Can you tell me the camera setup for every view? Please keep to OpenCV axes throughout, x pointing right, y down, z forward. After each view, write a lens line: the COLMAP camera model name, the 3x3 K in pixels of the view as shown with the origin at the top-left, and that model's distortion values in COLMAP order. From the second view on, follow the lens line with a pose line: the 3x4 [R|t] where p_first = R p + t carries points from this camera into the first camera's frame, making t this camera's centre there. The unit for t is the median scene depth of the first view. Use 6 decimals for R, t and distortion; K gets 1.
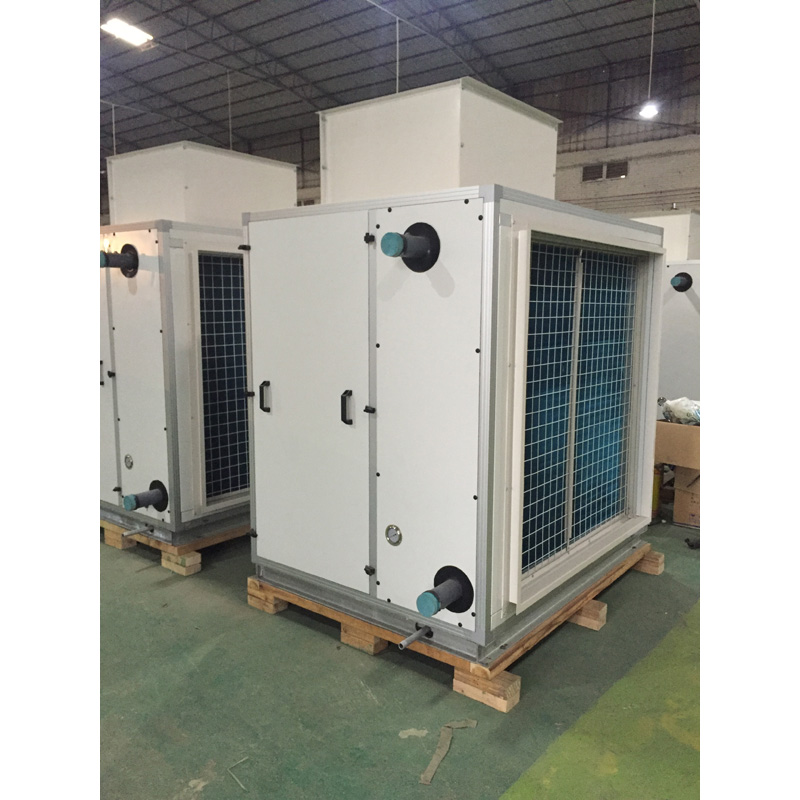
lens RADIAL K [[699.3, 0, 399.6], [0, 699.3, 400.3], [0, 0, 1]] dist [0.008795, 0.001401]
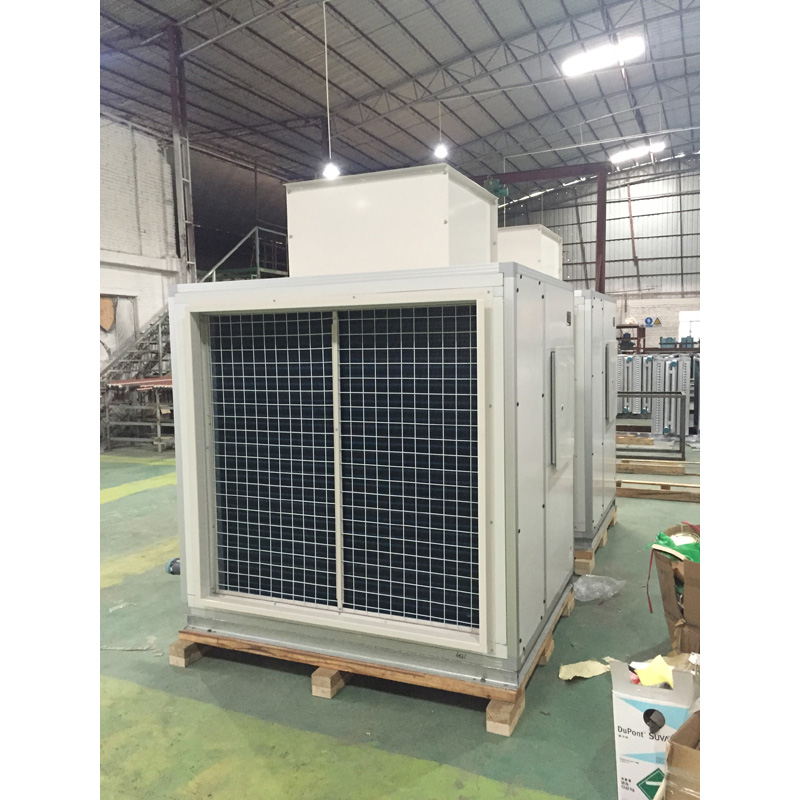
lens RADIAL K [[699.3, 0, 399.9], [0, 699.3, 400.8], [0, 0, 1]] dist [0.008795, 0.001401]
pose [[0.255873, 0.066616, -0.964412, 1.269905], [-0.112480, 0.992899, 0.038741, -0.137268], [0.960145, 0.098564, 0.261549, 0.838426]]
